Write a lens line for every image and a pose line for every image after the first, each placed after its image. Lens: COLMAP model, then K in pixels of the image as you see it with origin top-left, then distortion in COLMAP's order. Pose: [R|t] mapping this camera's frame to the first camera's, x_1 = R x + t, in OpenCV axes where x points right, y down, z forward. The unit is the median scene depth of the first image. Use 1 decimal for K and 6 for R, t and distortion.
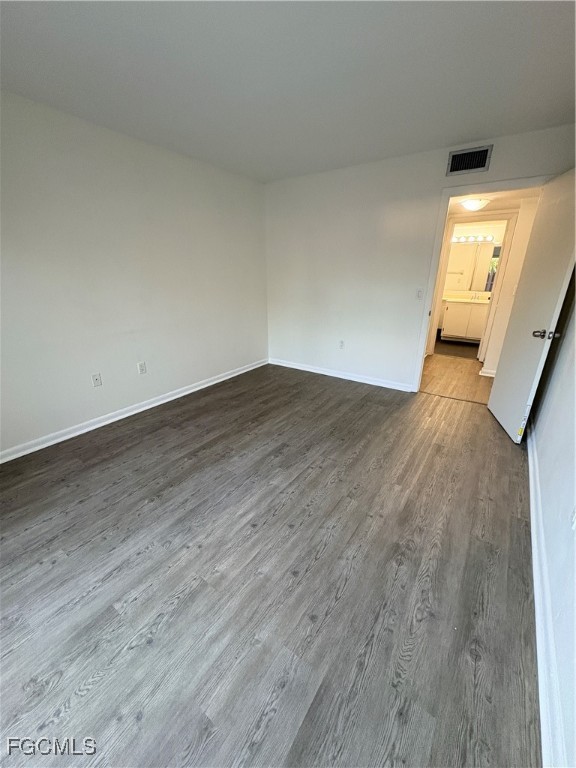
lens RADIAL K [[304.7, 0, 286.8], [0, 304.7, 382.4], [0, 0, 1]] dist [-0.003181, 0.000166]
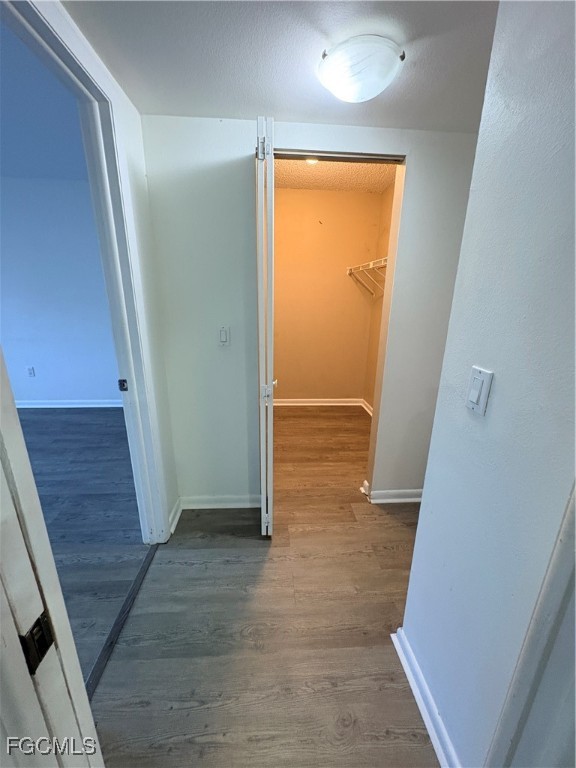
lens RADIAL K [[304.7, 0, 290.3], [0, 304.7, 379.8], [0, 0, 1]] dist [-0.003181, 0.000166]
pose [[0.641746, 0.225656, -0.732968, 0.970897], [-0.293393, 0.955267, 0.037215, -0.333703], [0.708578, 0.191165, 0.679244, 0.882447]]
